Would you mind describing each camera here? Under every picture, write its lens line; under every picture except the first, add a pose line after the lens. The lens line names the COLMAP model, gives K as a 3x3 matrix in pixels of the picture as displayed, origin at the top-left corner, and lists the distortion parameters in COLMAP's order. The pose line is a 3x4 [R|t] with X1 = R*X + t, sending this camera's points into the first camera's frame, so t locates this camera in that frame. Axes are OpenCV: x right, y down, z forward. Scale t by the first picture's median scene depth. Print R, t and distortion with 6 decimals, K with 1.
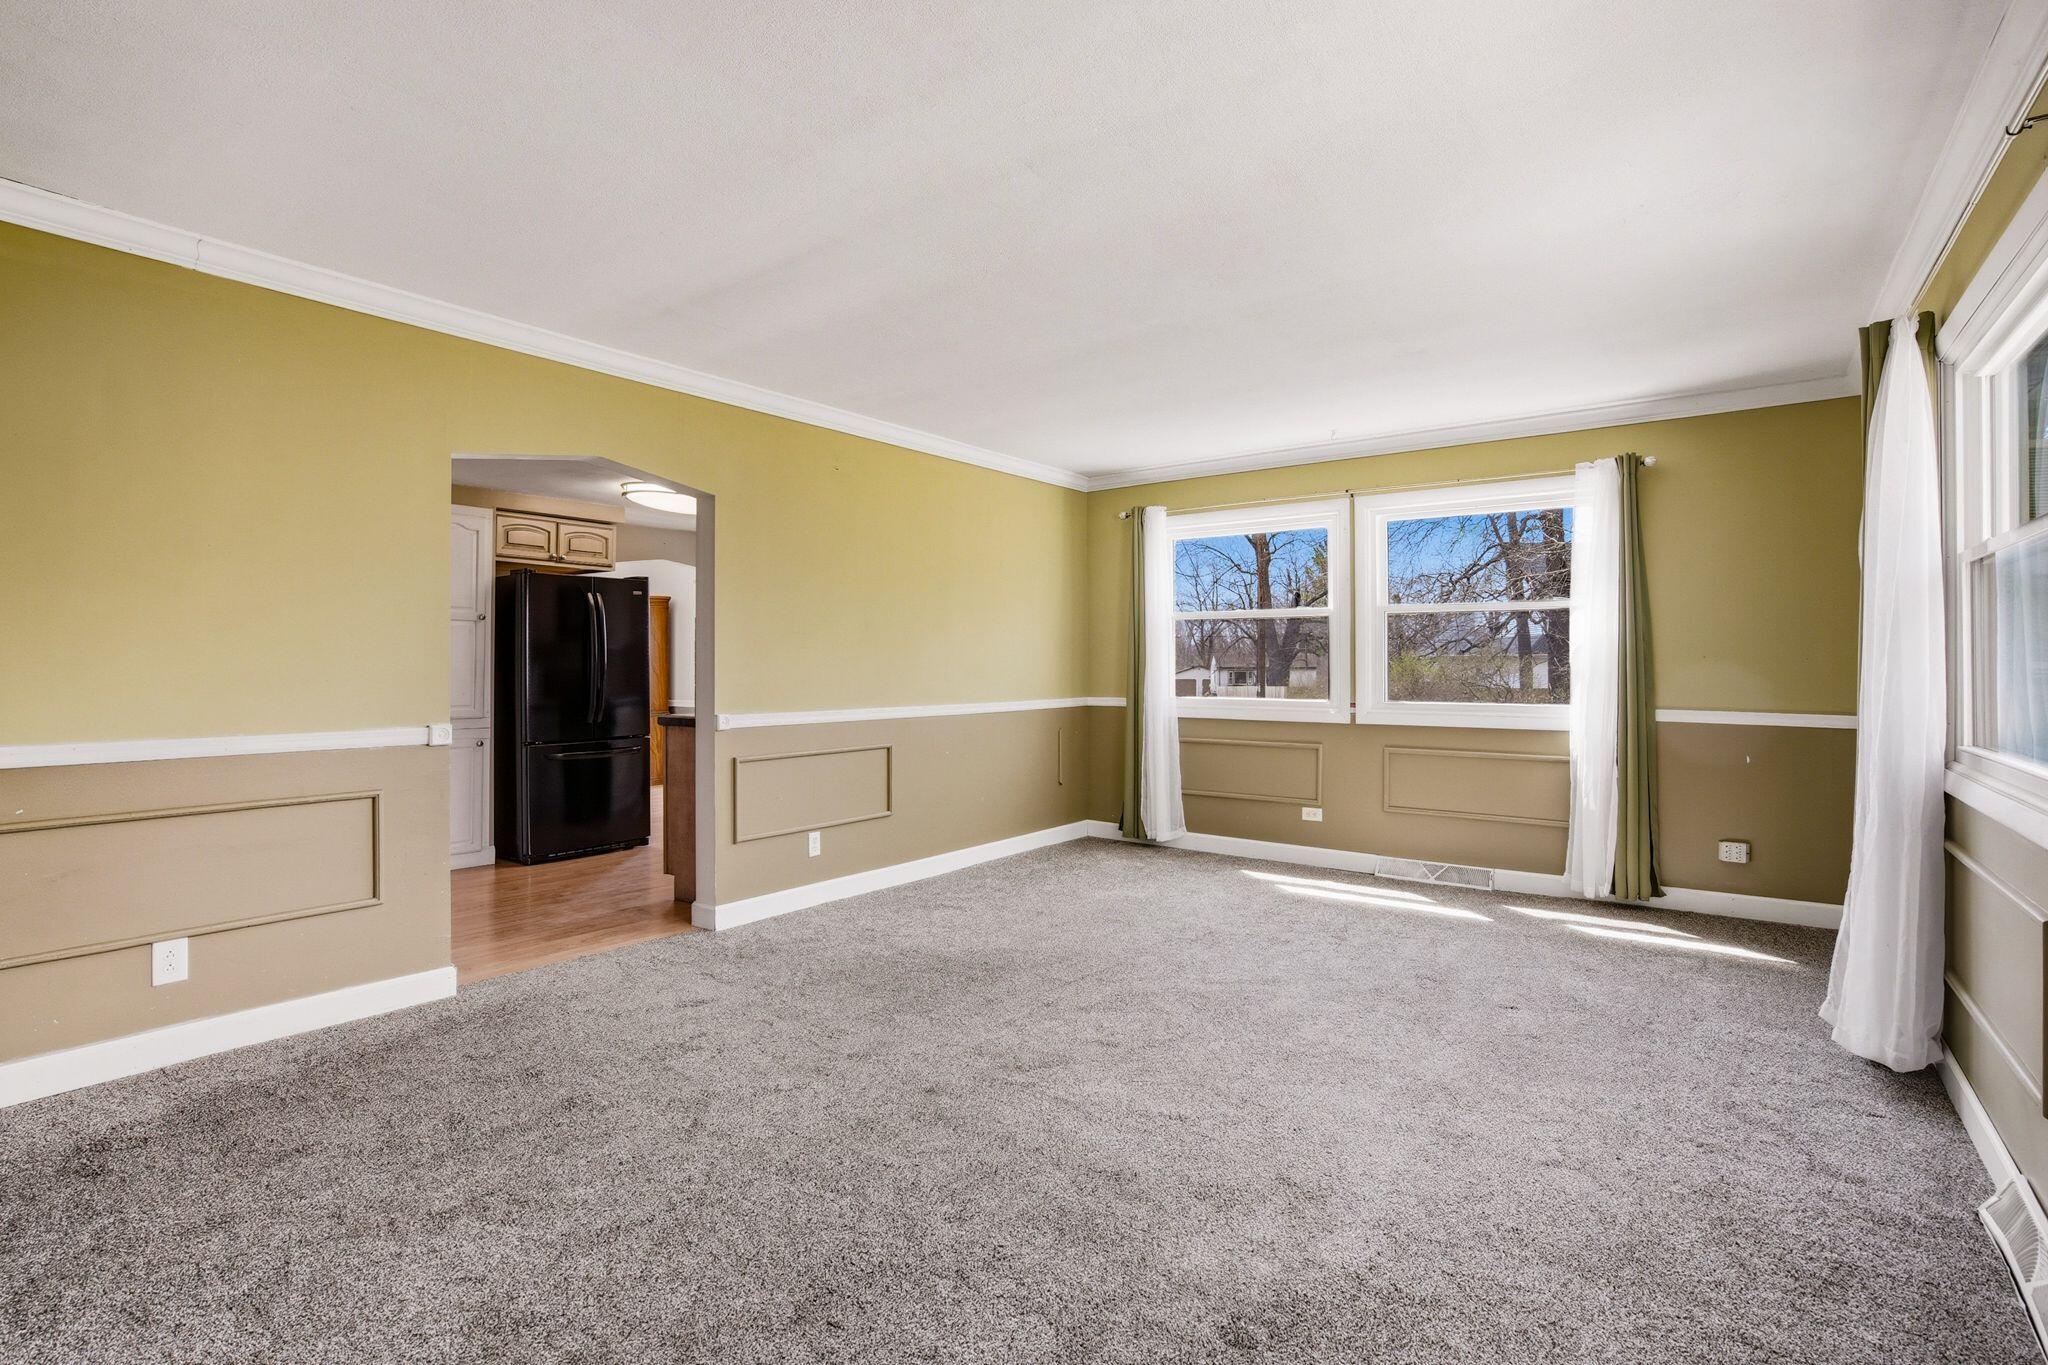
lens RADIAL K [[961.2, 0, 1025.2], [0, 961.2, 670.9], [0, 0, 1]] dist [-0.047760, 0.014286]
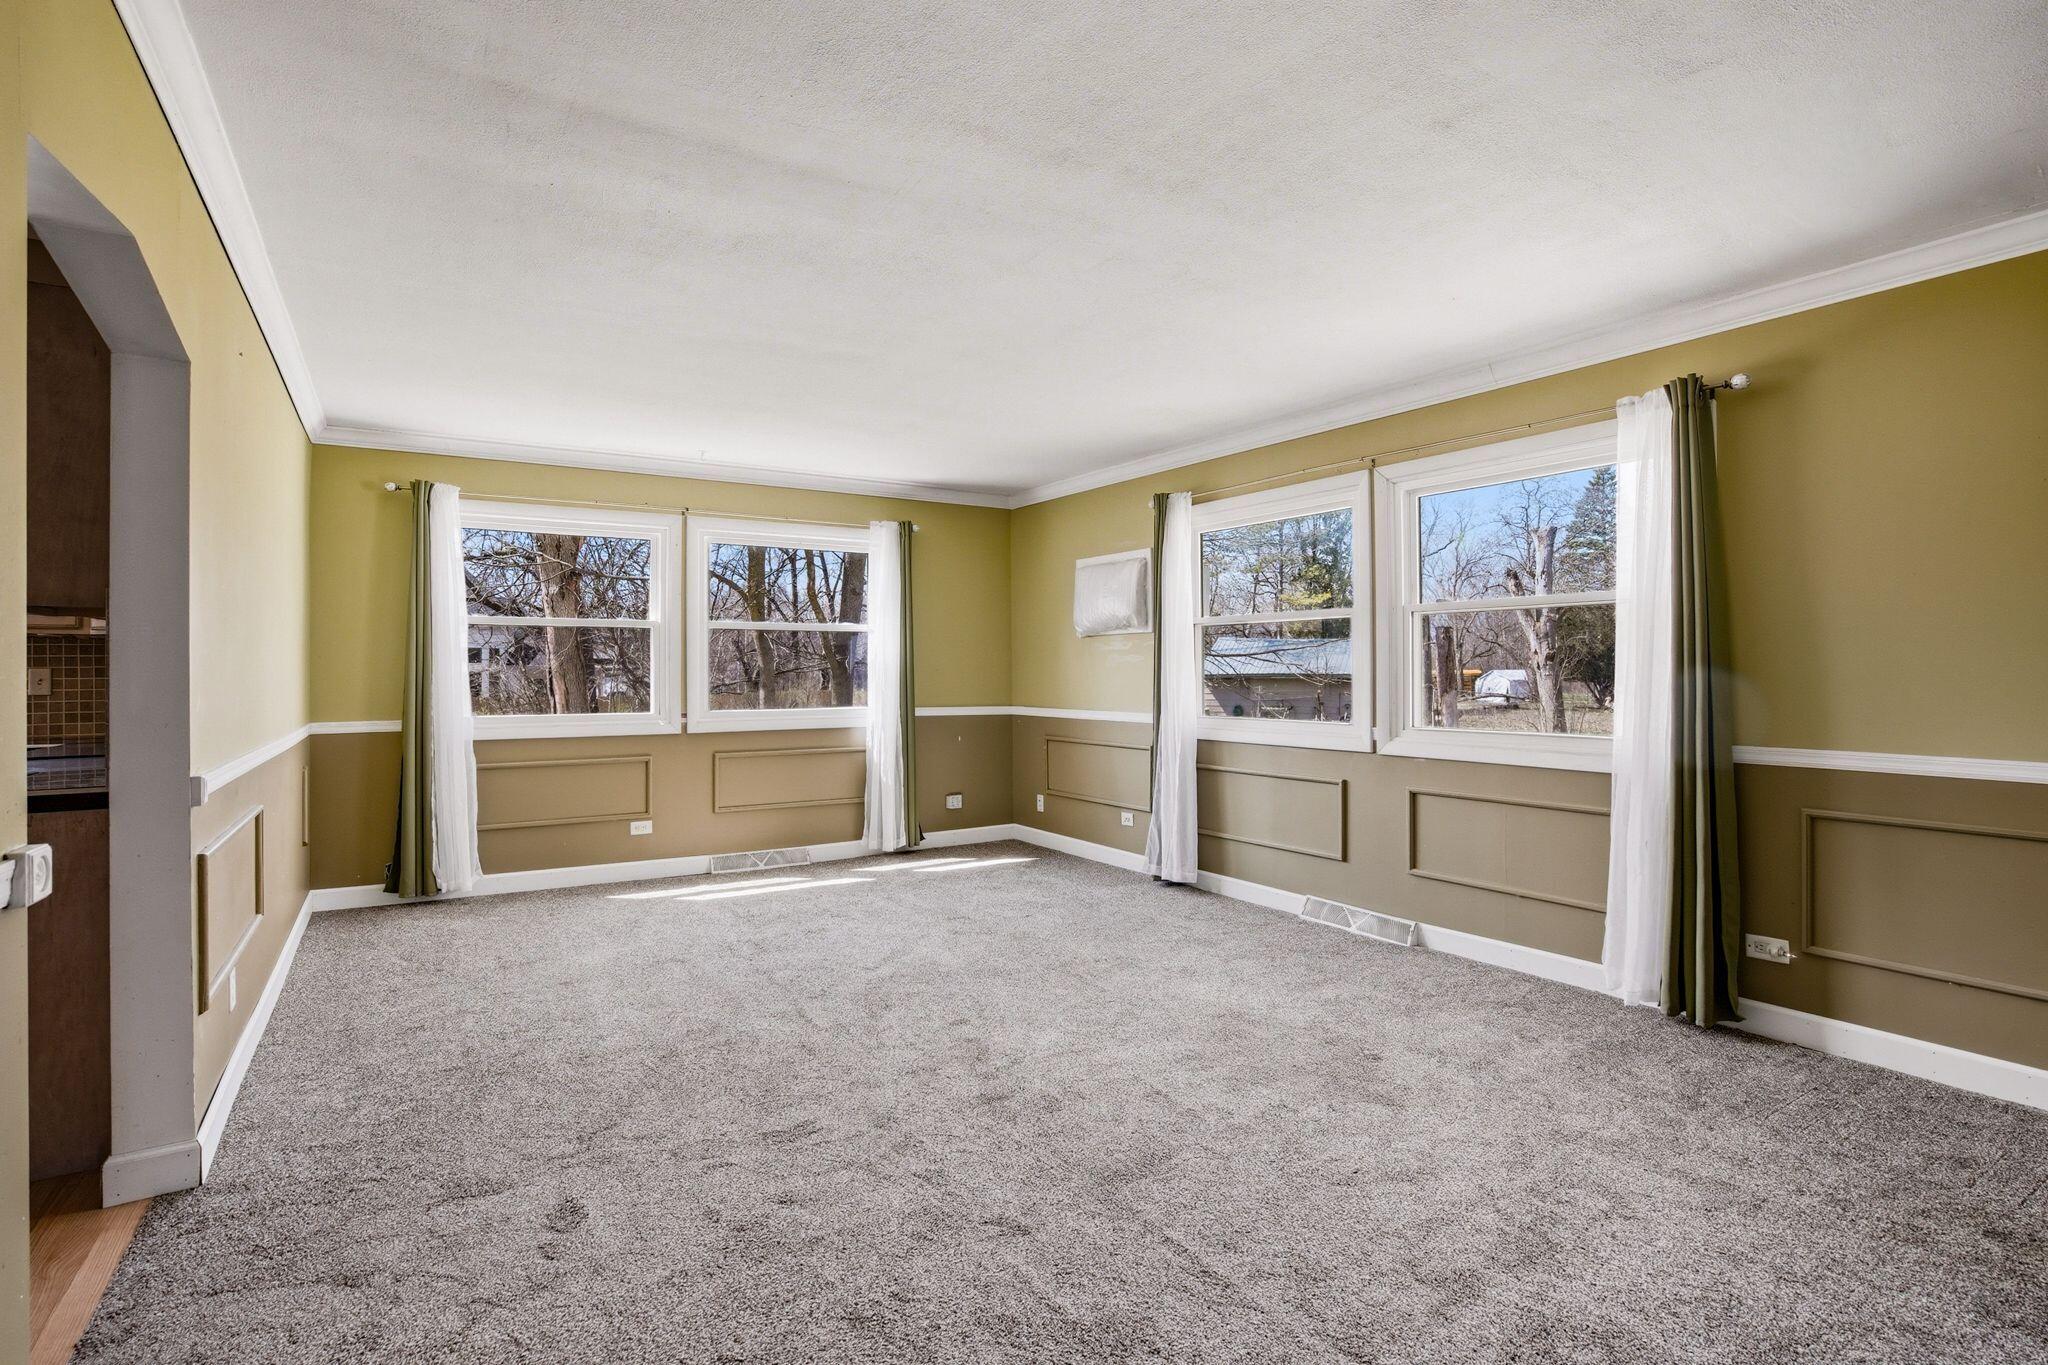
lens RADIAL K [[961.2, 0, 1011.6], [0, 961.2, 671.9], [0, 0, 1]] dist [-0.047760, 0.014286]
pose [[0.359923, -0.002117, 0.932979, -0.503574], [0.010370, 0.999945, -0.001731, -0.005952], [-0.932924, 0.010298, 0.359926, 0.297972]]
